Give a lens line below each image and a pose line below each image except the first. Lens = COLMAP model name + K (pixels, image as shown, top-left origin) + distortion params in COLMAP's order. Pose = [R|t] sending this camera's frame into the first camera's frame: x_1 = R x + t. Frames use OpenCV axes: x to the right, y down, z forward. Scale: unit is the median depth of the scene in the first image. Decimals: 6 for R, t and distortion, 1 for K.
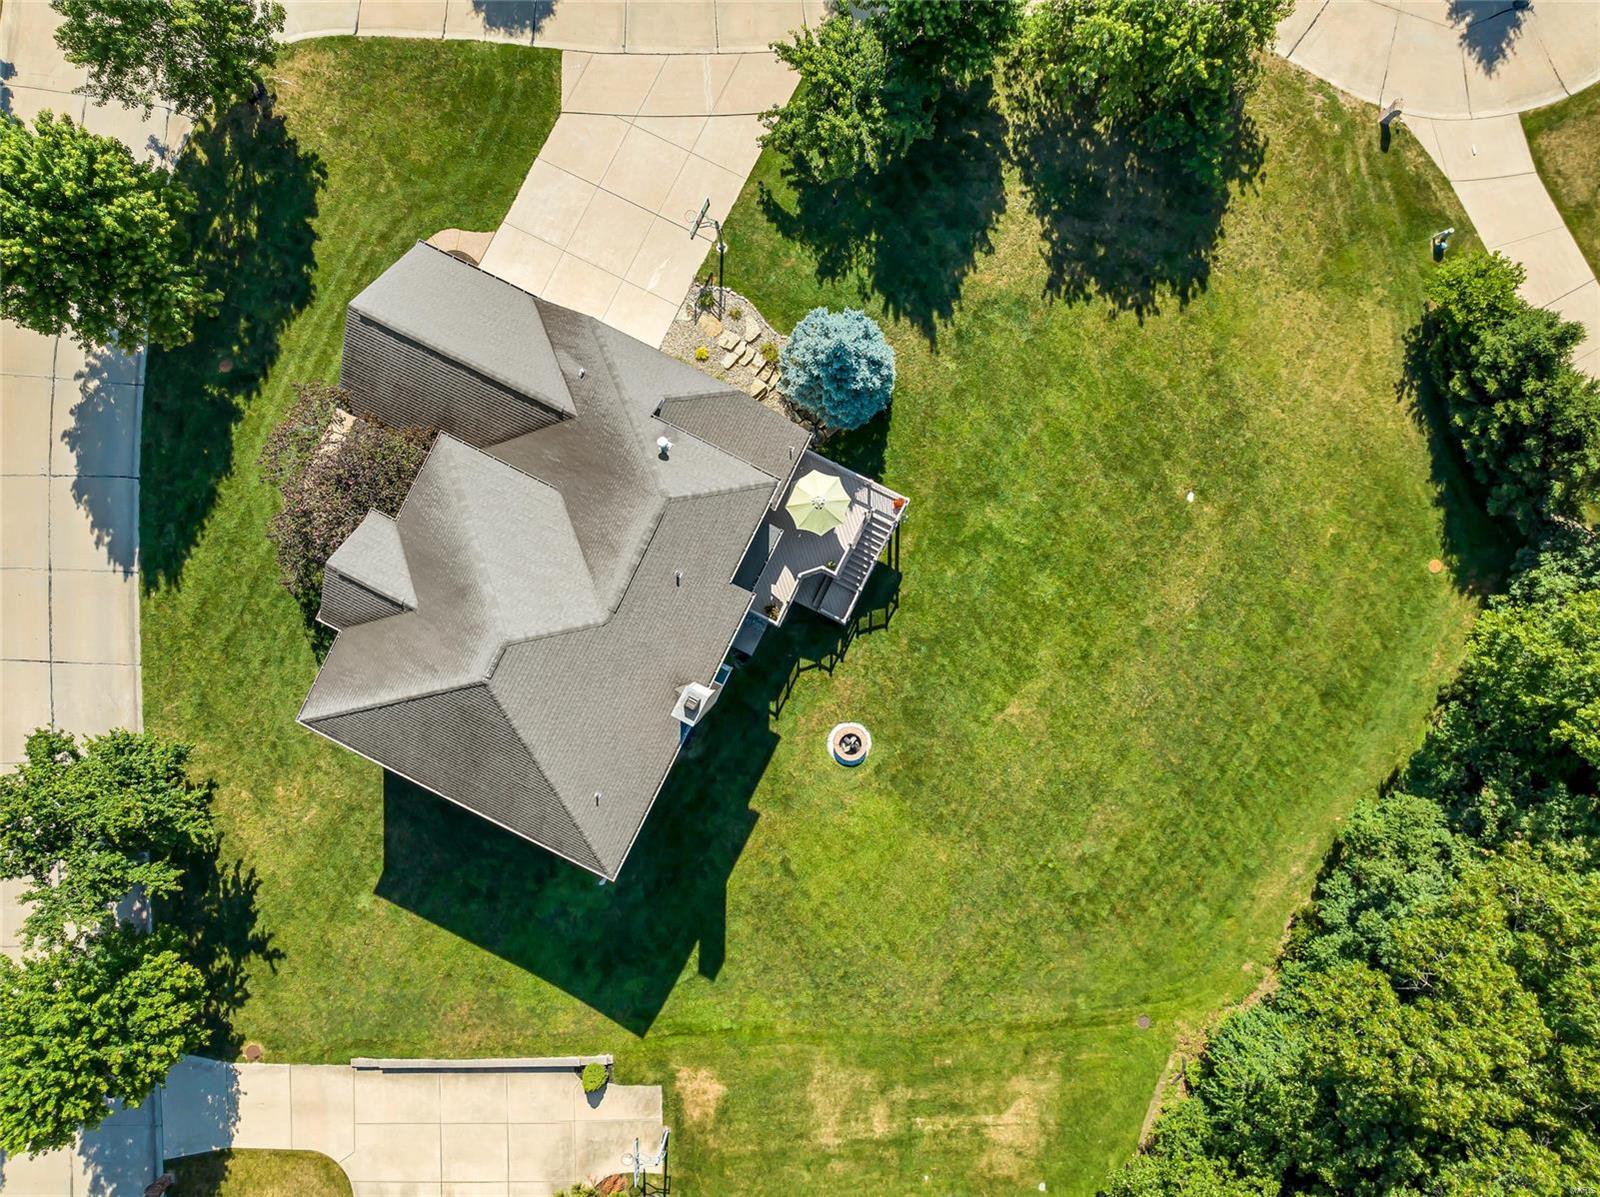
lens RADIAL K [[1132.9, 0, 804.2], [0, 1132.9, 585.9], [0, 0, 1]] dist [-0.035516, 0.013024]
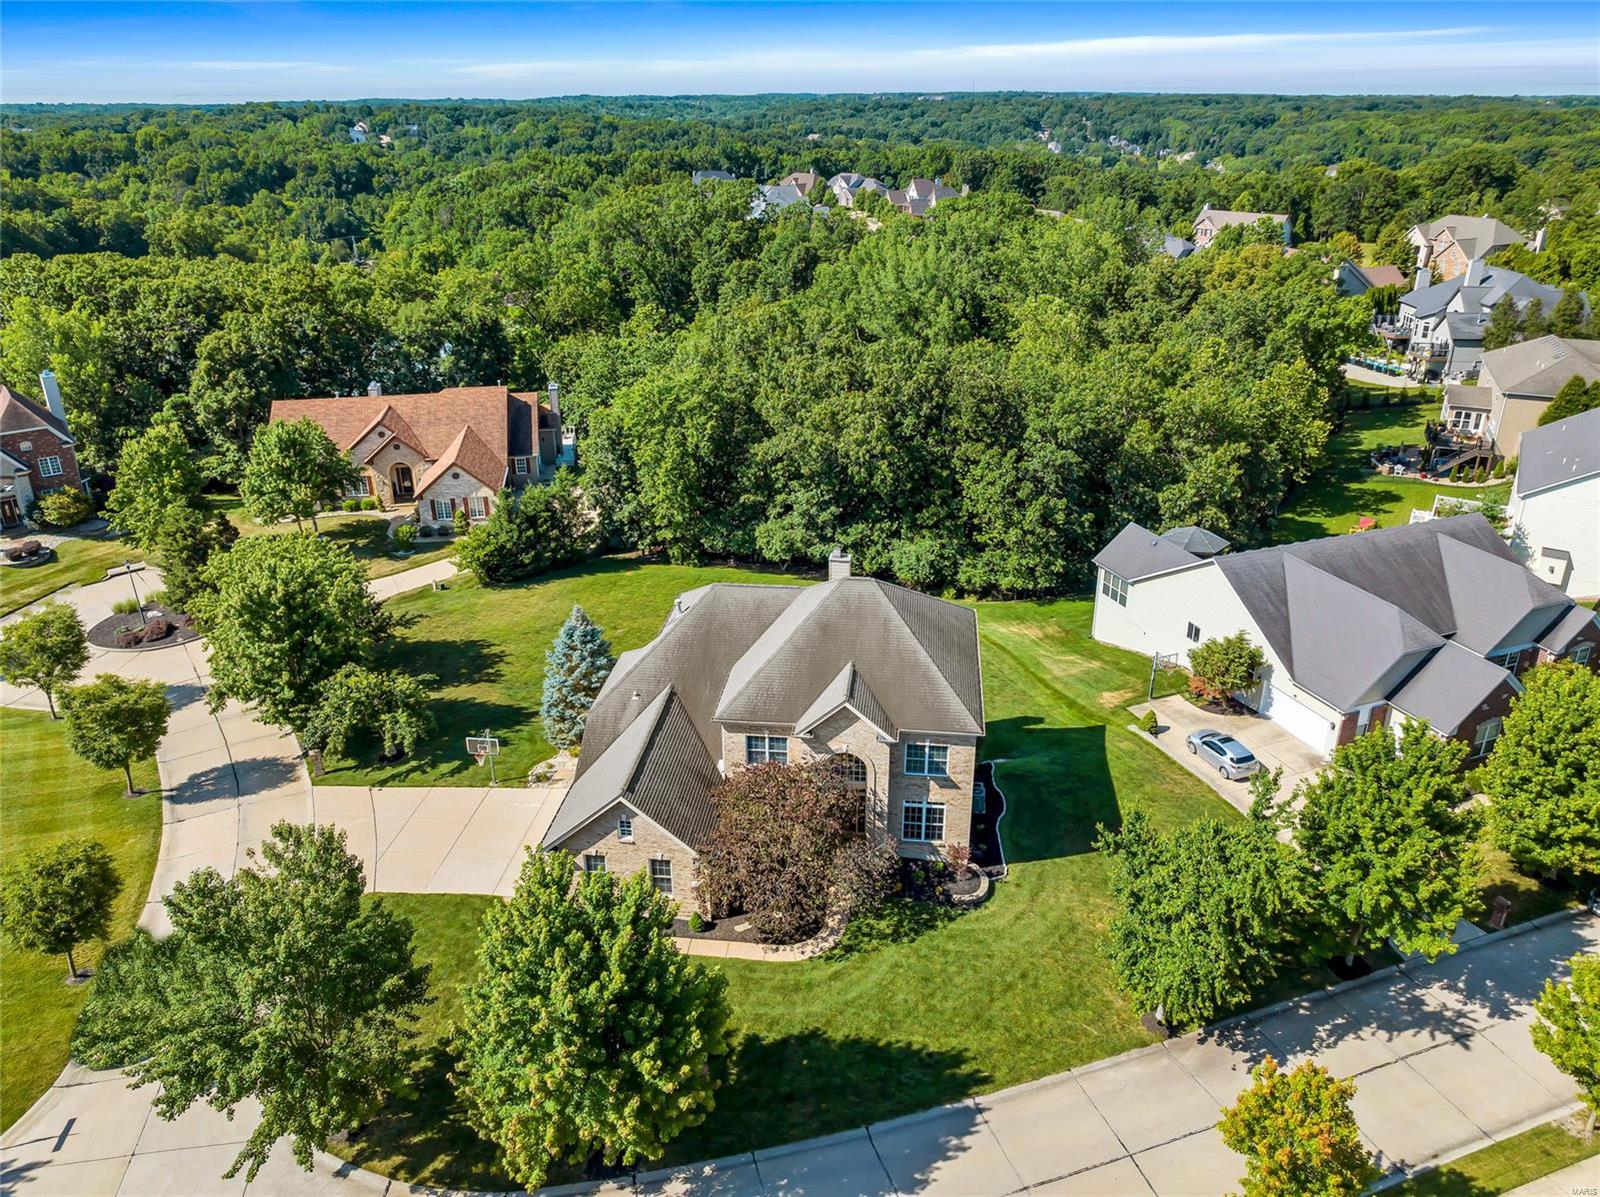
lens RADIAL K [[1132.9, 0, 806.2], [0, 1132.9, 597.6], [0, 0, 1]] dist [-0.035516, 0.013024]
pose [[-0.343880, -0.373379, 0.861588, -1.114242], [0.938948, -0.125877, 0.320206, -0.340107], [-0.011103, 0.919099, 0.393870, 0.339397]]
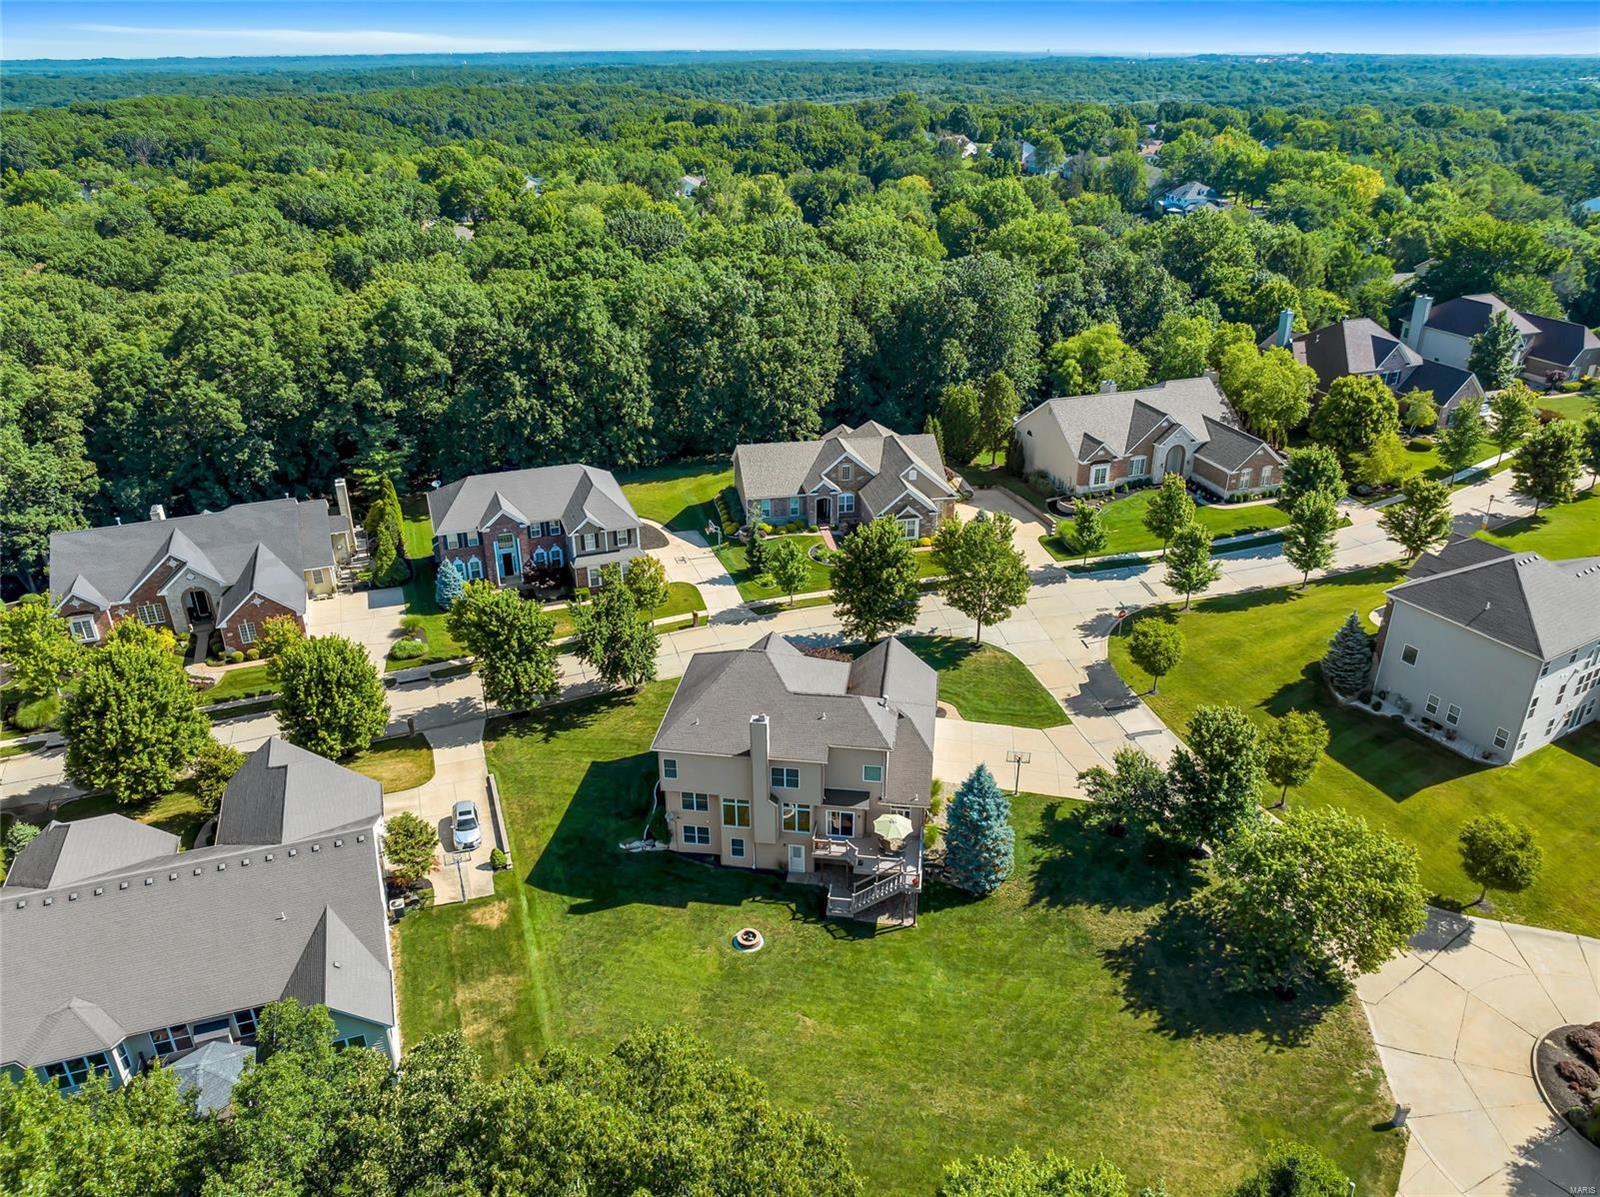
lens RADIAL K [[1132.9, 0, 798.3], [0, 1132.9, 602.4], [0, 0, 1]] dist [-0.035516, 0.013024]
pose [[0.316416, 0.429336, -0.845903, 1.087181], [-0.948246, 0.168207, -0.269325, 0.394541], [0.026656, 0.887342, 0.460340, -0.022590]]
